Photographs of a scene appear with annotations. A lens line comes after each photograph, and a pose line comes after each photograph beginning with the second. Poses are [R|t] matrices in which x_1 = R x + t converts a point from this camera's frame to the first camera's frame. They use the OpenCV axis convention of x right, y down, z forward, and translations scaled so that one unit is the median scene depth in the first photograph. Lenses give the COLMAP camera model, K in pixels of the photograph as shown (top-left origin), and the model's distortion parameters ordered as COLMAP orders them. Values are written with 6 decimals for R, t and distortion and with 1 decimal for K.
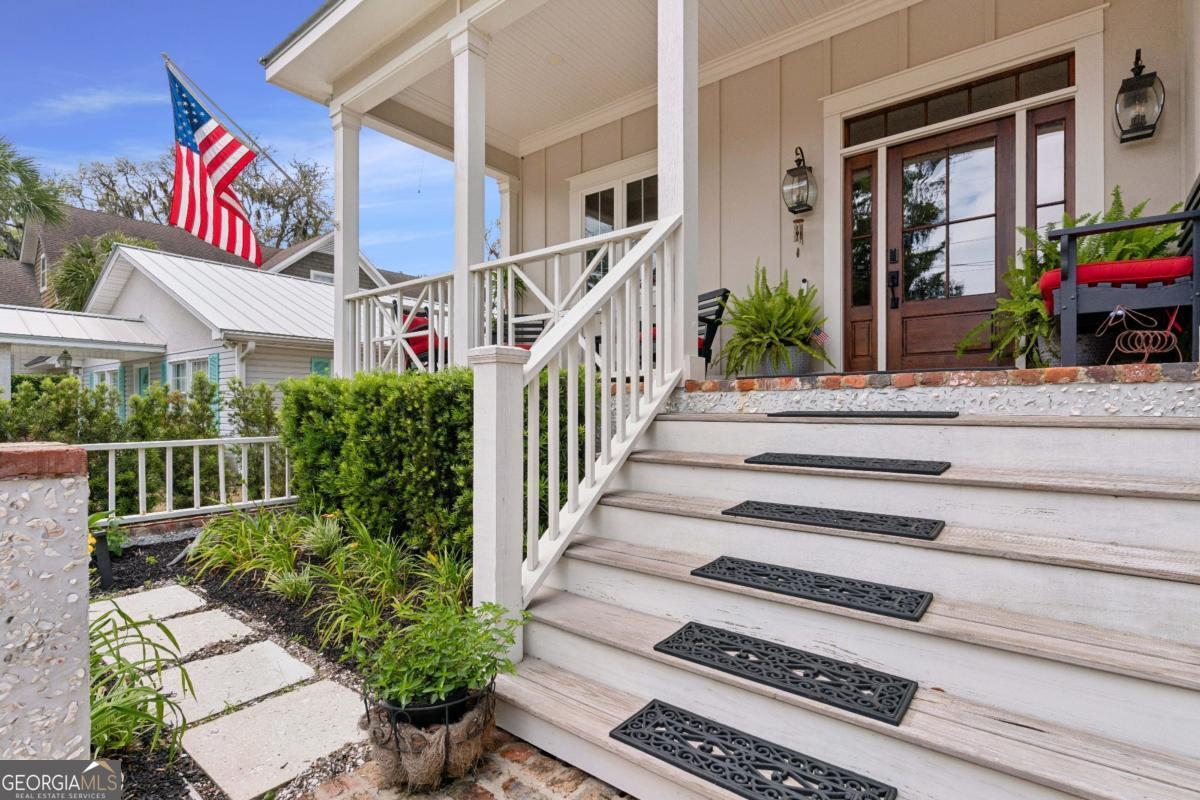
lens RADIAL K [[574.8, 0, 602.8], [0, 574.8, 407.0], [0, 0, 1]] dist [-0.001109, -0.000537]
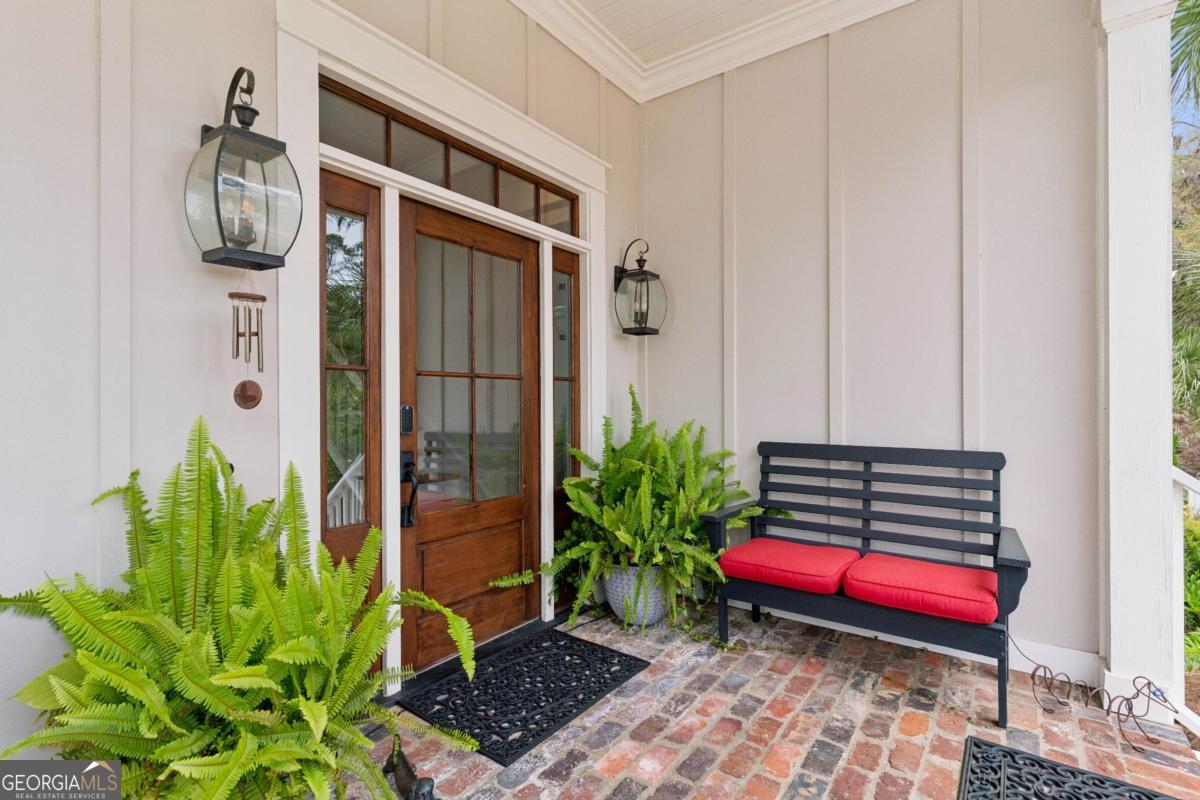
lens RADIAL K [[574.8, 0, 602.8], [0, 574.8, 407.0], [0, 0, 1]] dist [-0.001109, -0.000537]
pose [[-0.036253, -0.001153, 0.999342, 0.010641], [0.000684, 0.999999, 0.001179, -0.335574], [-0.999342, 0.000726, -0.036252, 1.035199]]
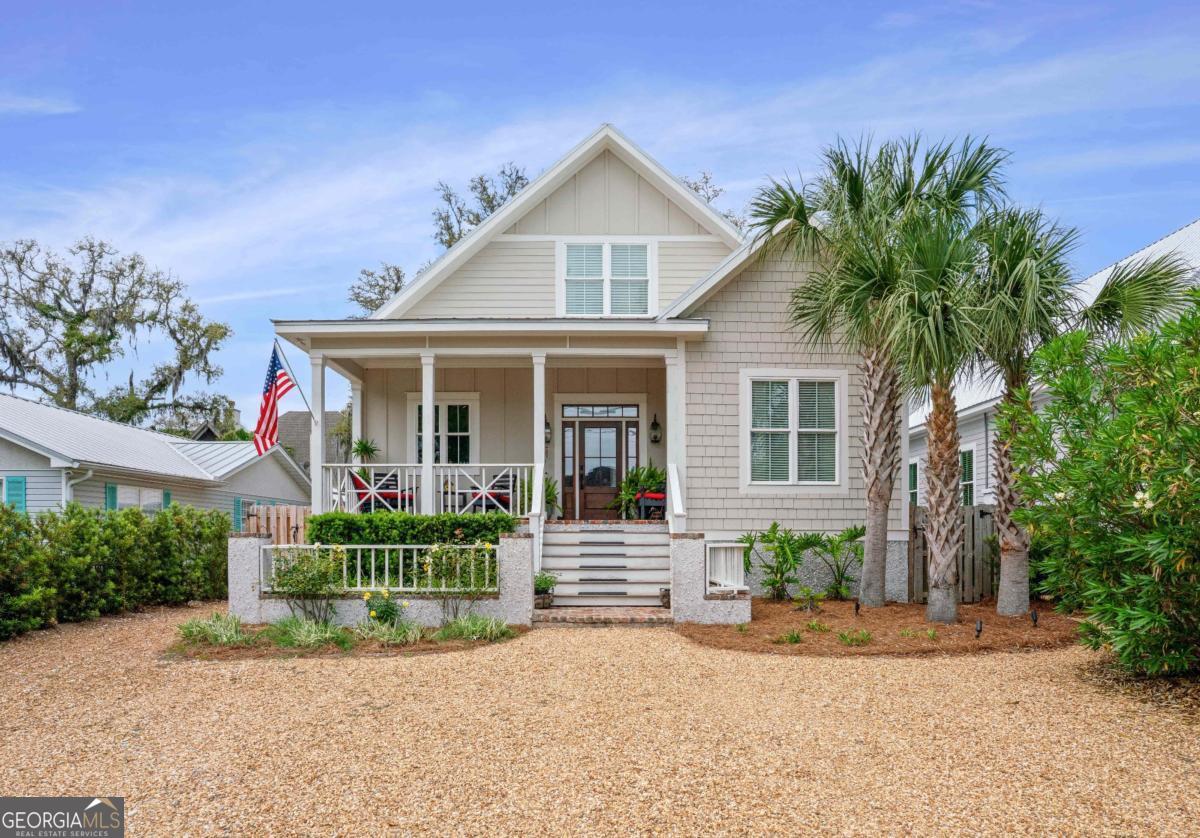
lens RADIAL K [[716.1, 0, 600.0], [0, 716.1, 419.0], [0, 0, 1]] dist [0.001002, 0.000229]
pose [[0.783811, 0.103863, 0.612252, -1.273156], [-0.003401, 0.986617, -0.163016, 0.027578], [-0.620990, 0.125692, 0.773675, -1.380776]]
